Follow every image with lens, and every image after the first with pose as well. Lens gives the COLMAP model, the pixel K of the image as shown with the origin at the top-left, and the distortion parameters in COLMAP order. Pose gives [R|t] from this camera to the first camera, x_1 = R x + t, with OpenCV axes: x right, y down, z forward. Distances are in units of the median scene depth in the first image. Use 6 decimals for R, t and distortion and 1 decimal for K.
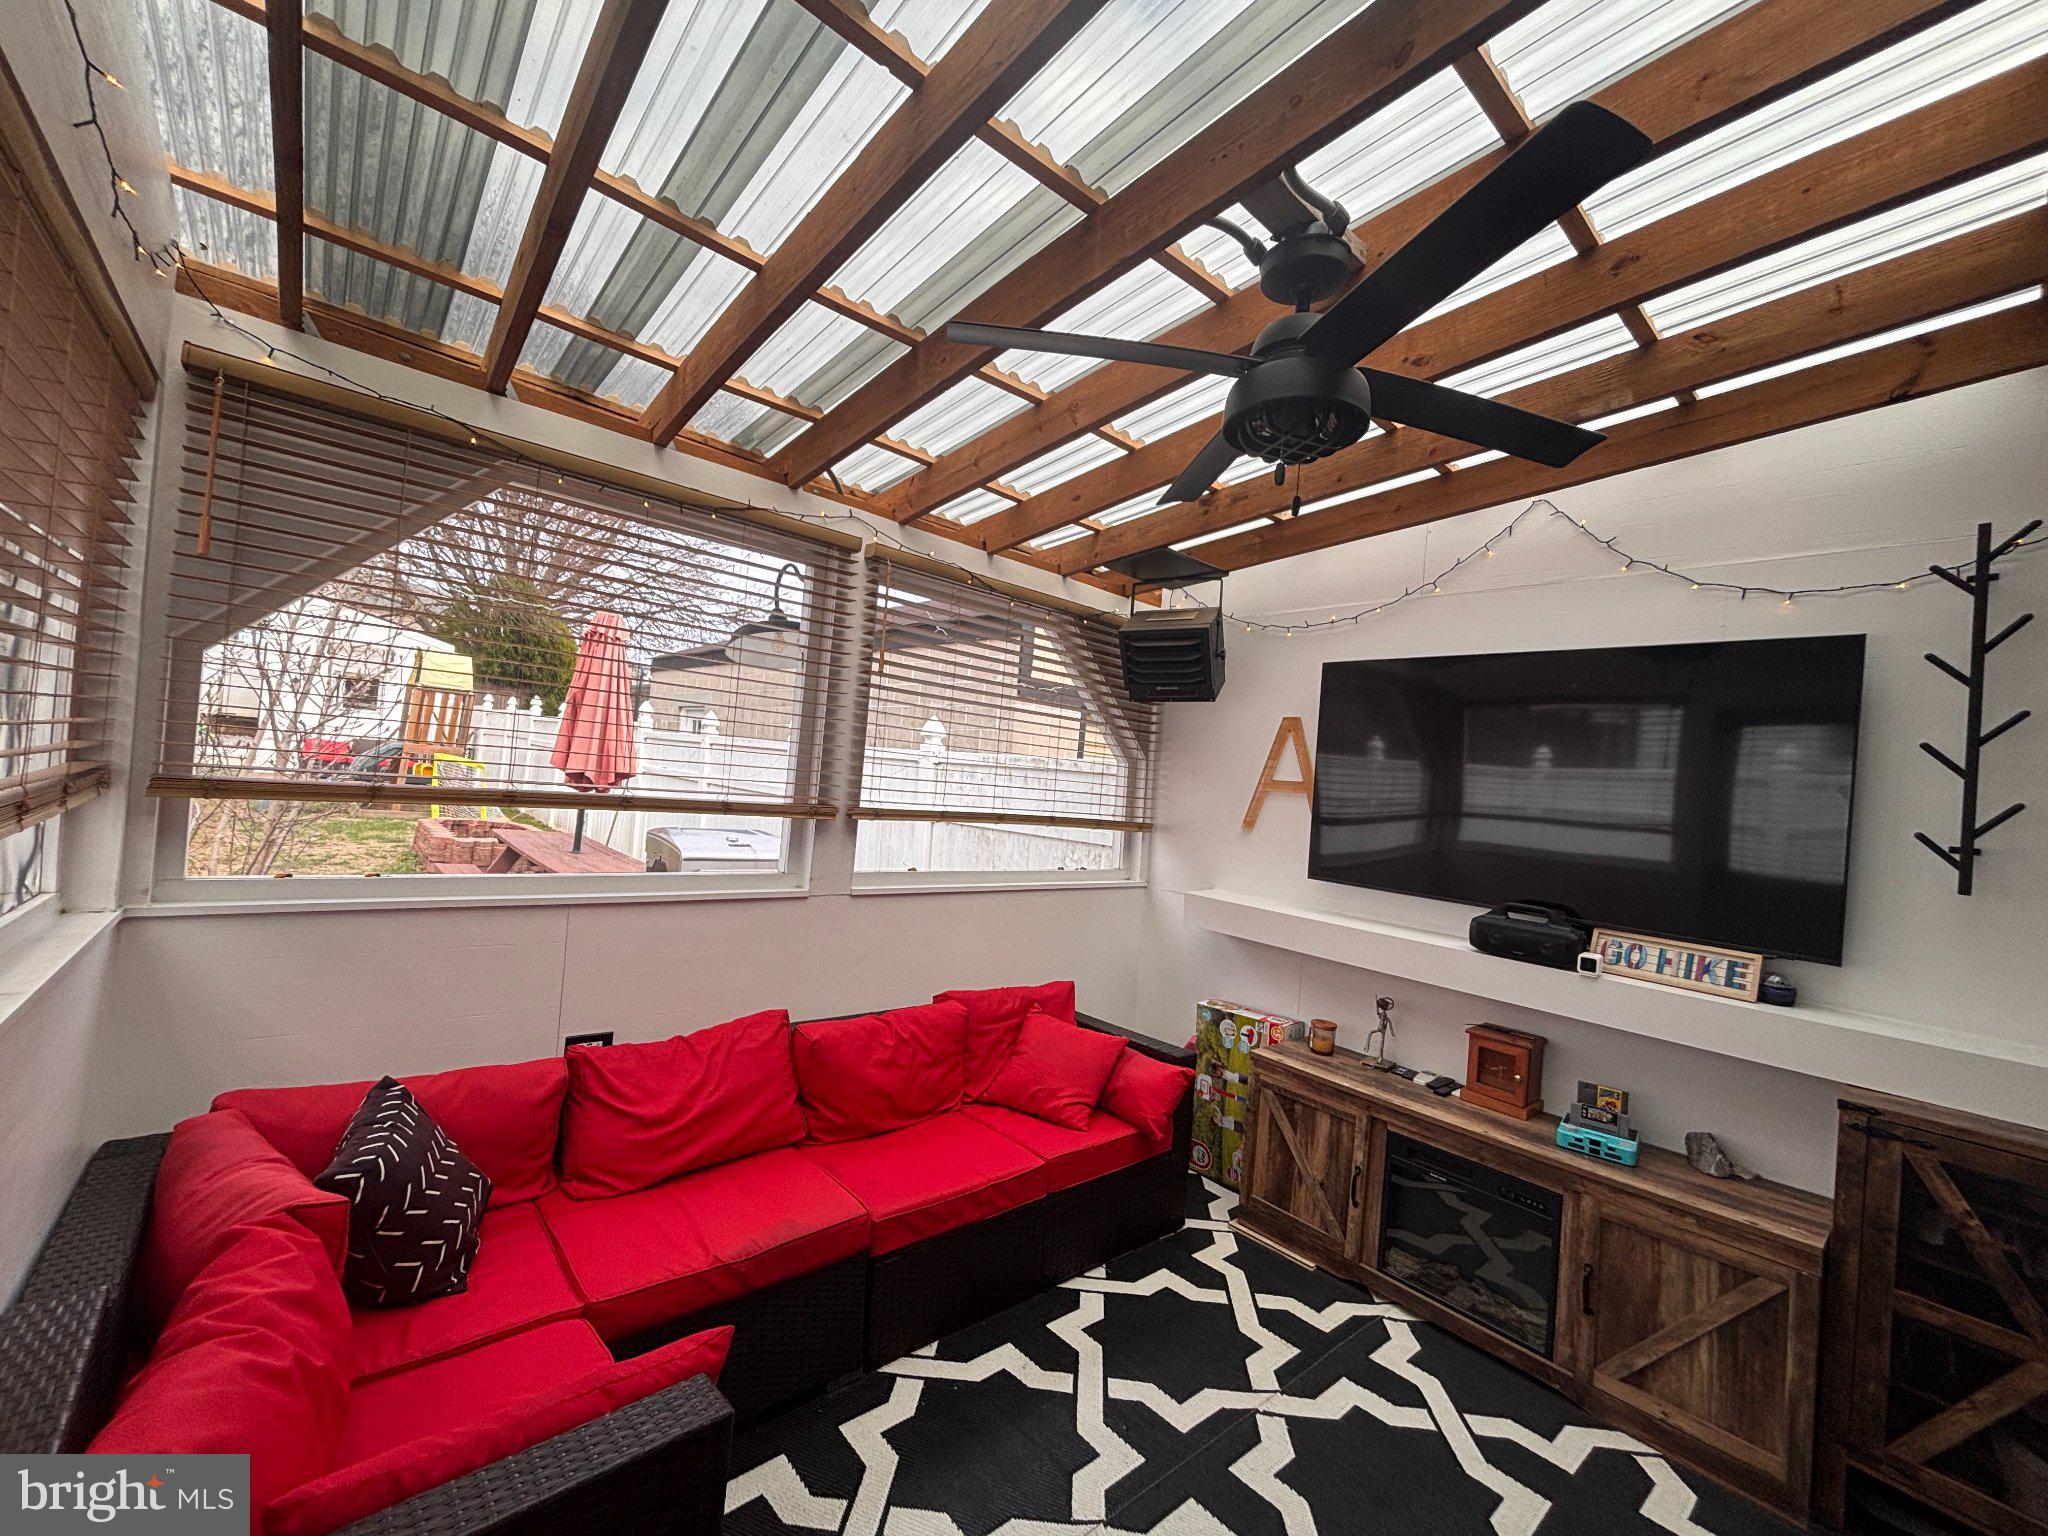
lens RADIAL K [[818.1, 0, 1020.4], [0, 818.1, 765.3], [0, 0, 1]] dist [0.002766, -0.000319]
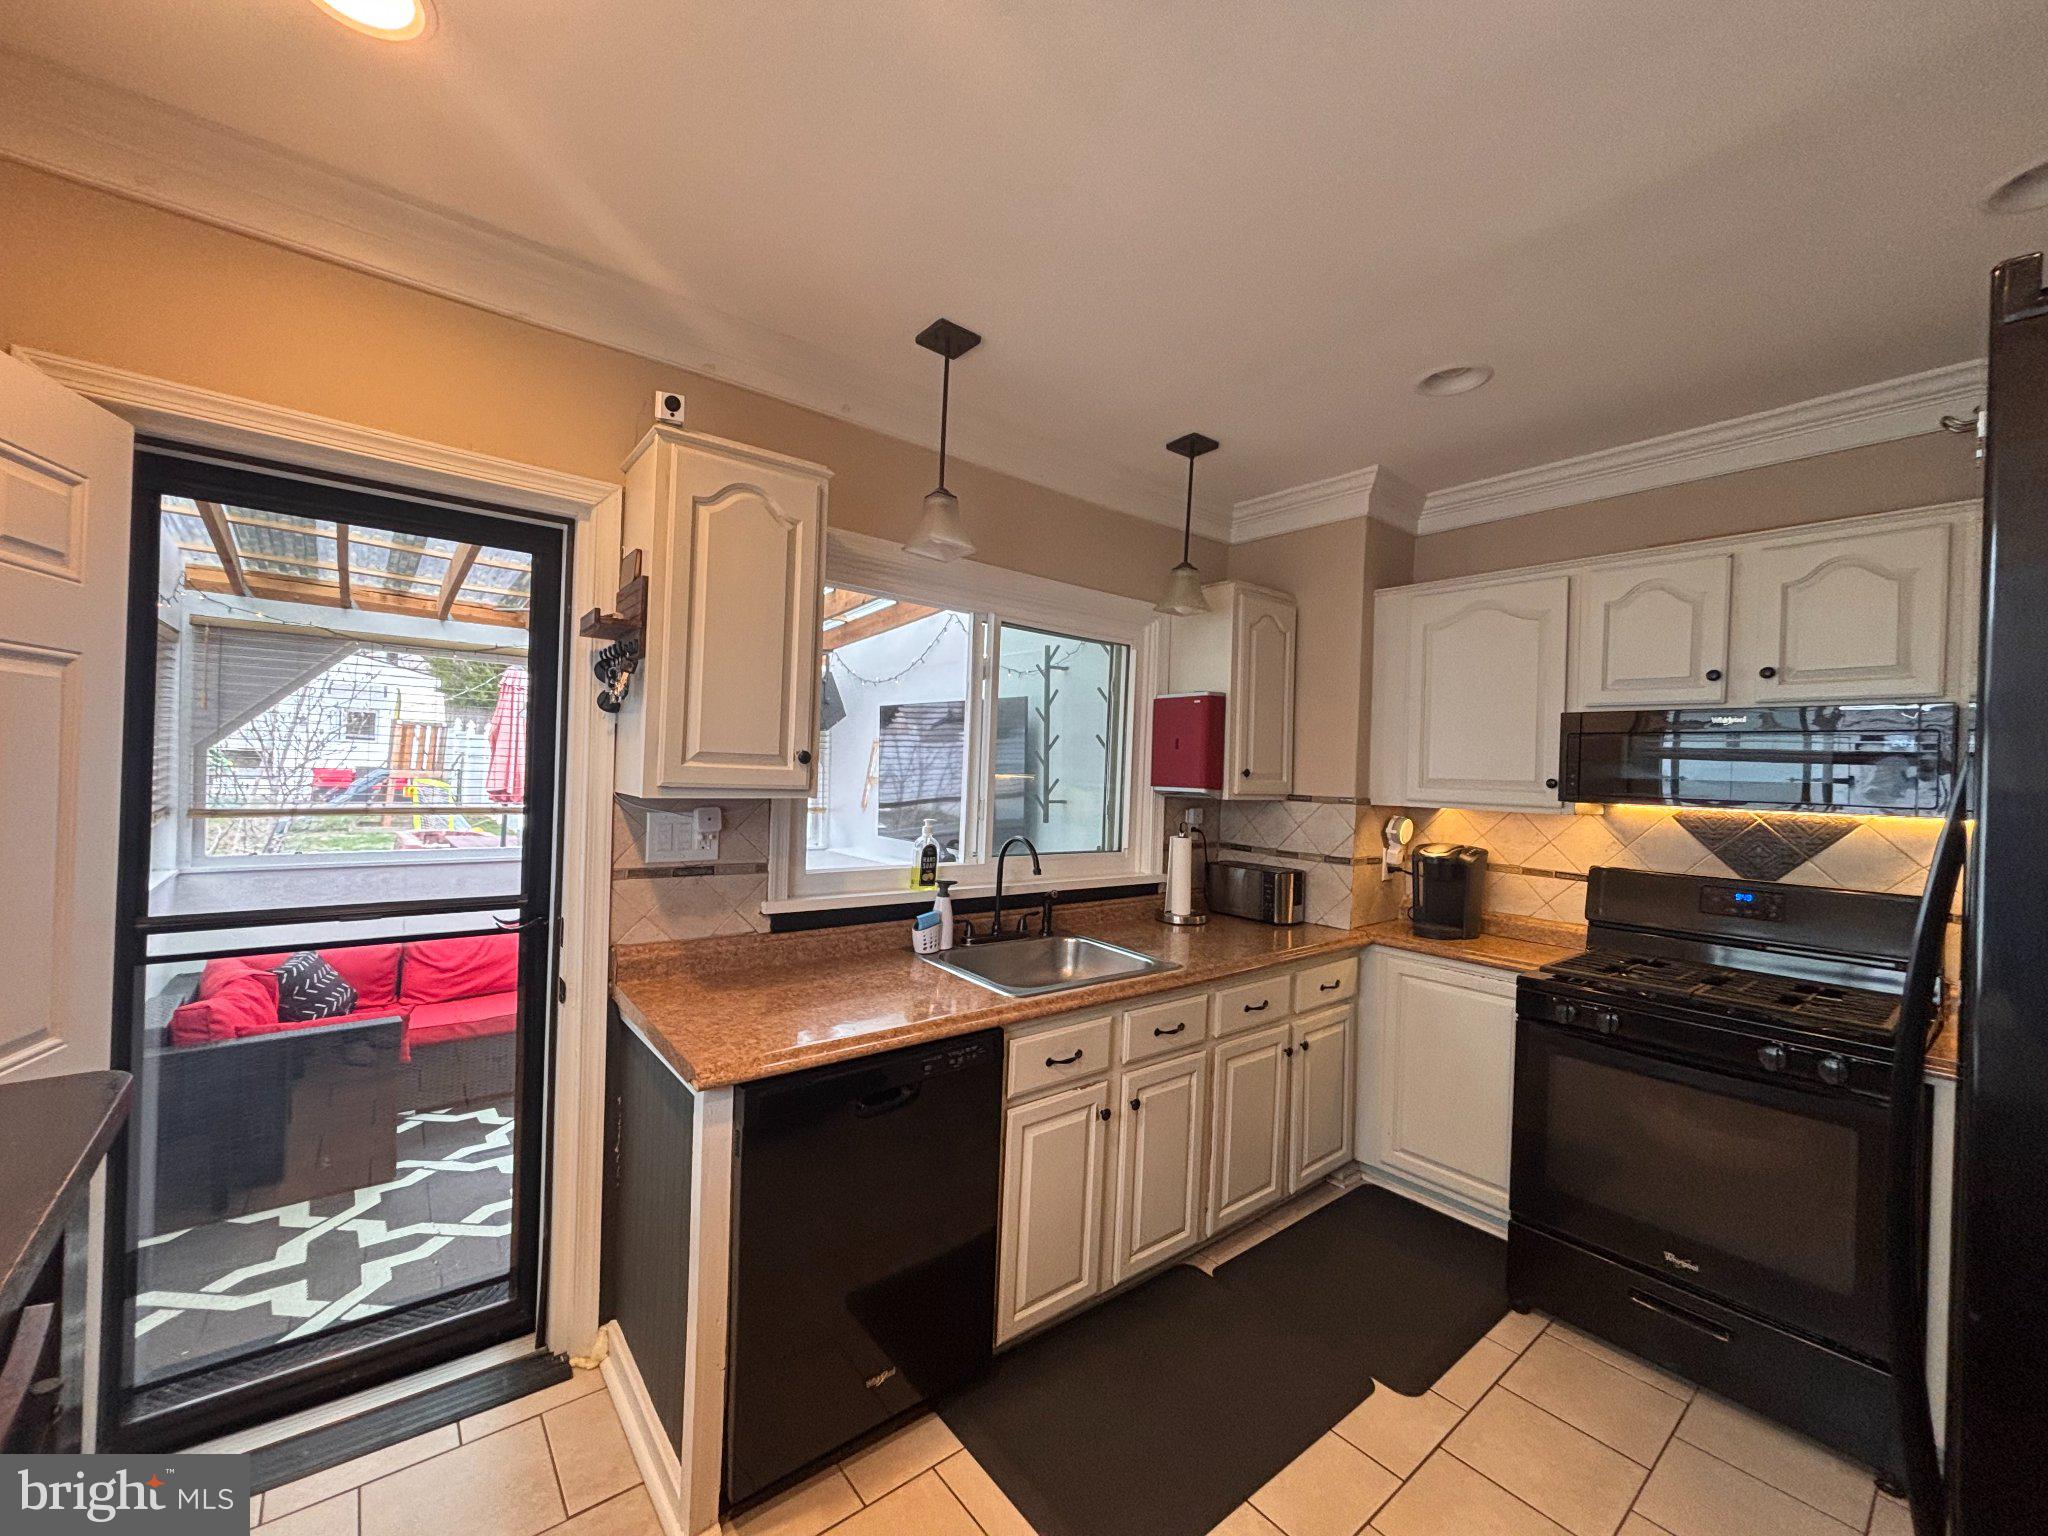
lens RADIAL K [[818.1, 0, 1020.9], [0, 818.1, 768.1], [0, 0, 1]] dist [0.002766, -0.000319]
pose [[0.998660, -0.048170, -0.018901, 0.544529], [0.048453, 0.998715, 0.014823, -0.008631], [0.018163, -0.015719, 0.999711, -0.516555]]
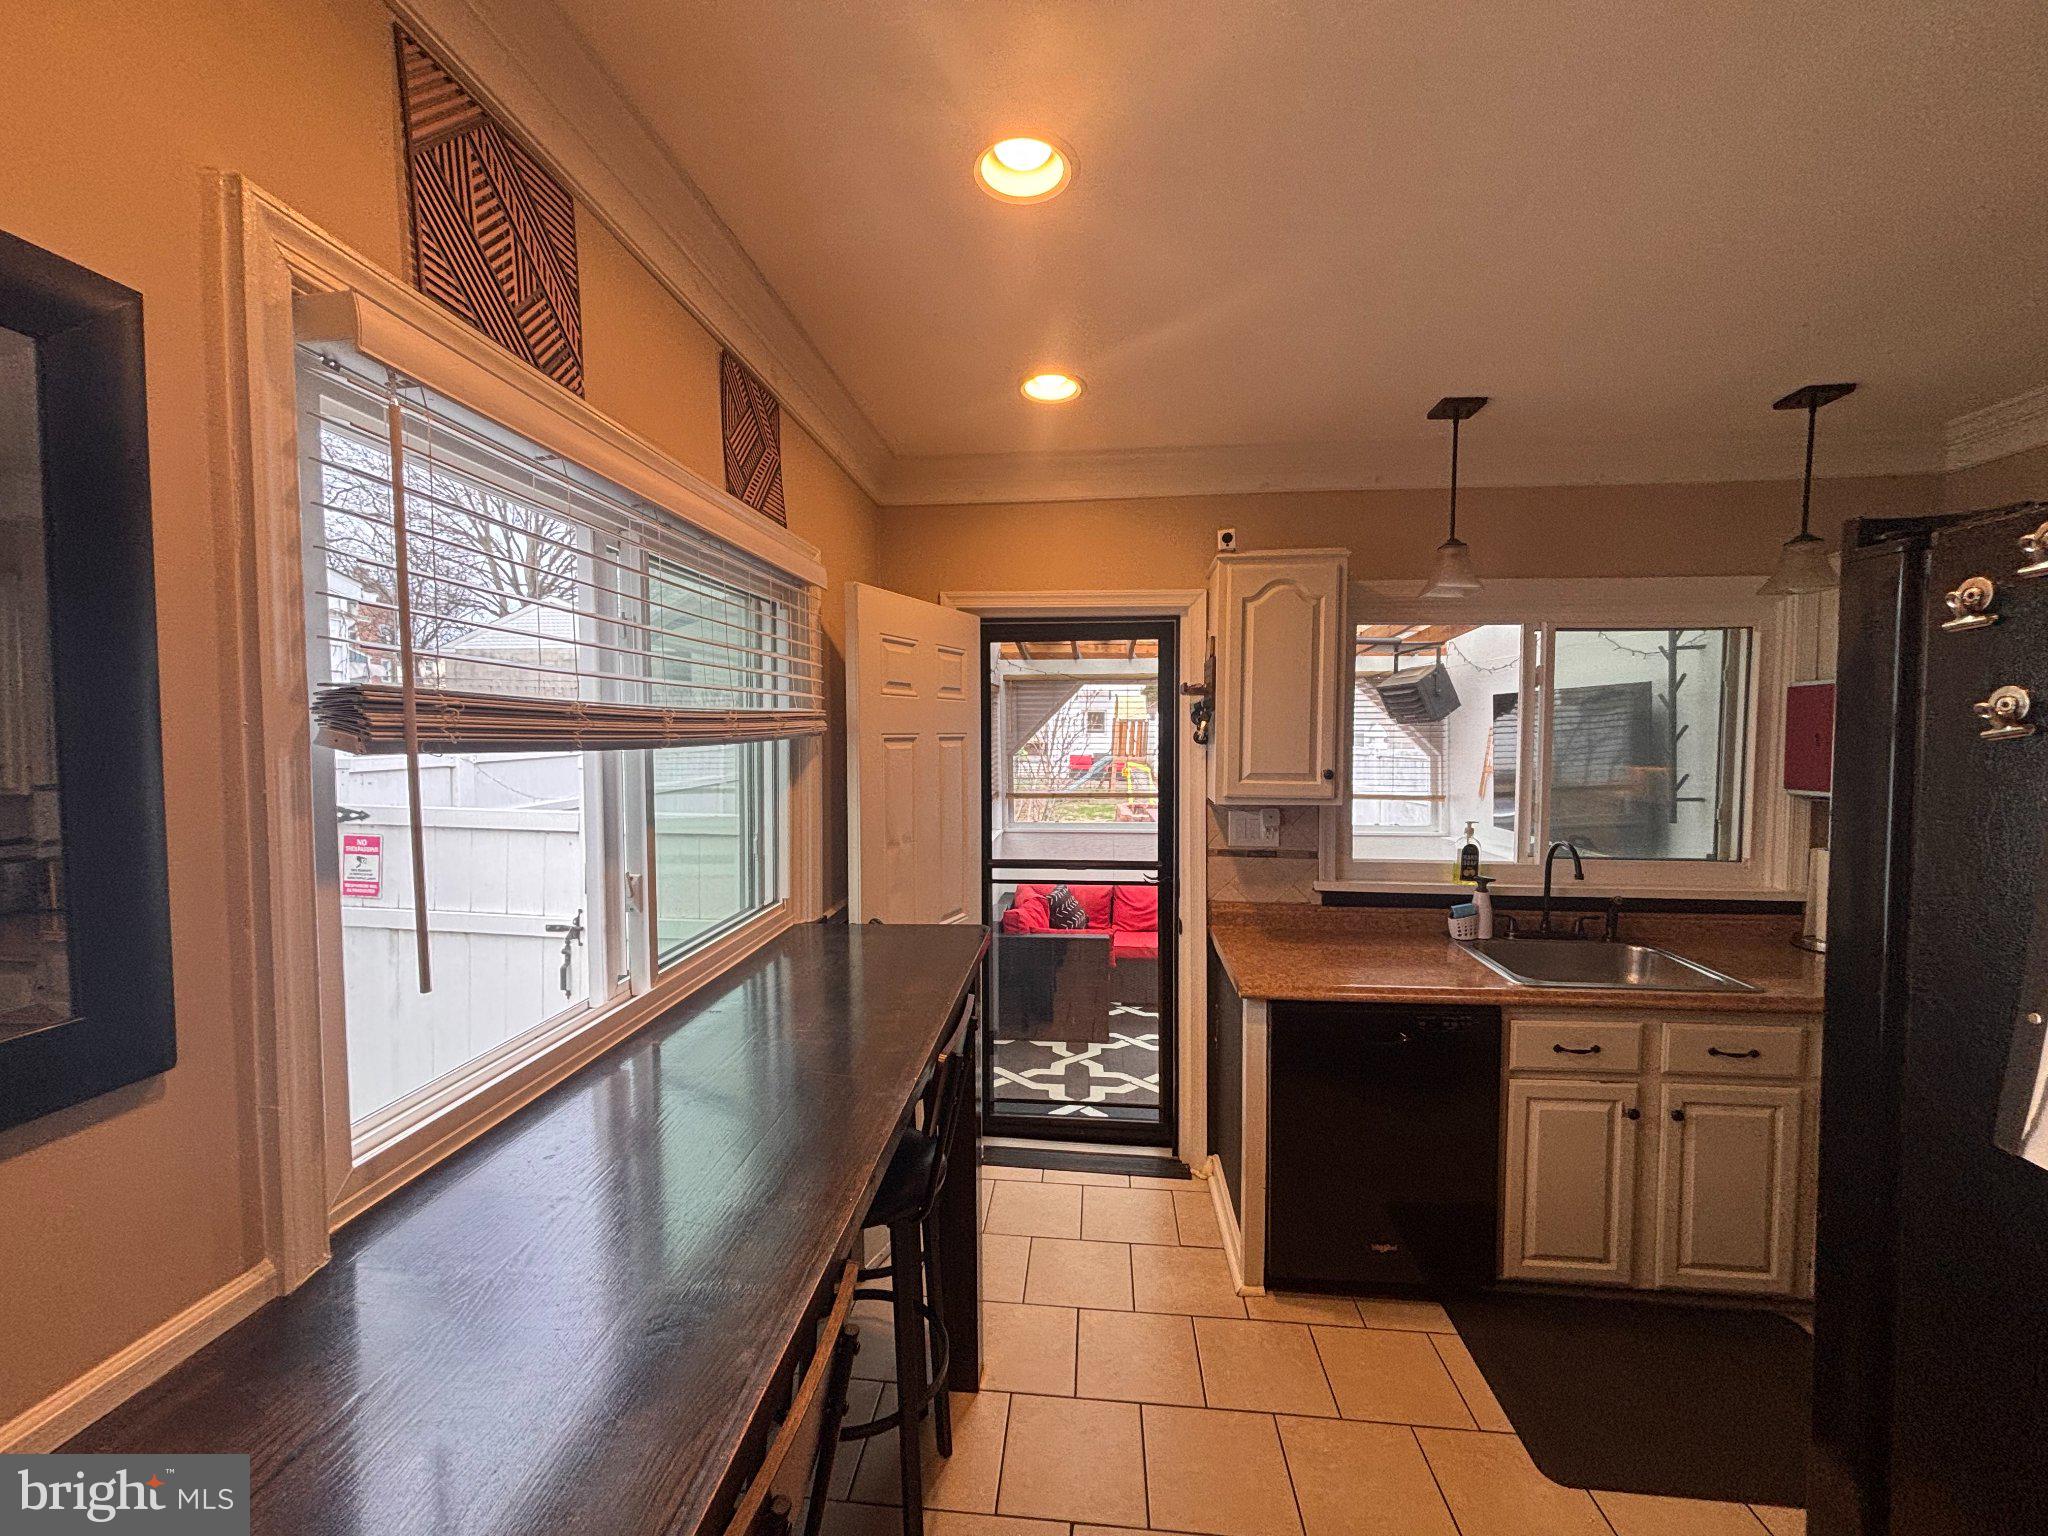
lens RADIAL K [[818.1, 0, 1026.2], [0, 818.1, 767.3], [0, 0, 1]] dist [0.002766, -0.000319]
pose [[0.703308, -0.053920, -0.708837, 0.699472], [0.072810, 0.997339, -0.003623, -0.035377], [0.707147, -0.049063, 0.705363, -0.658750]]
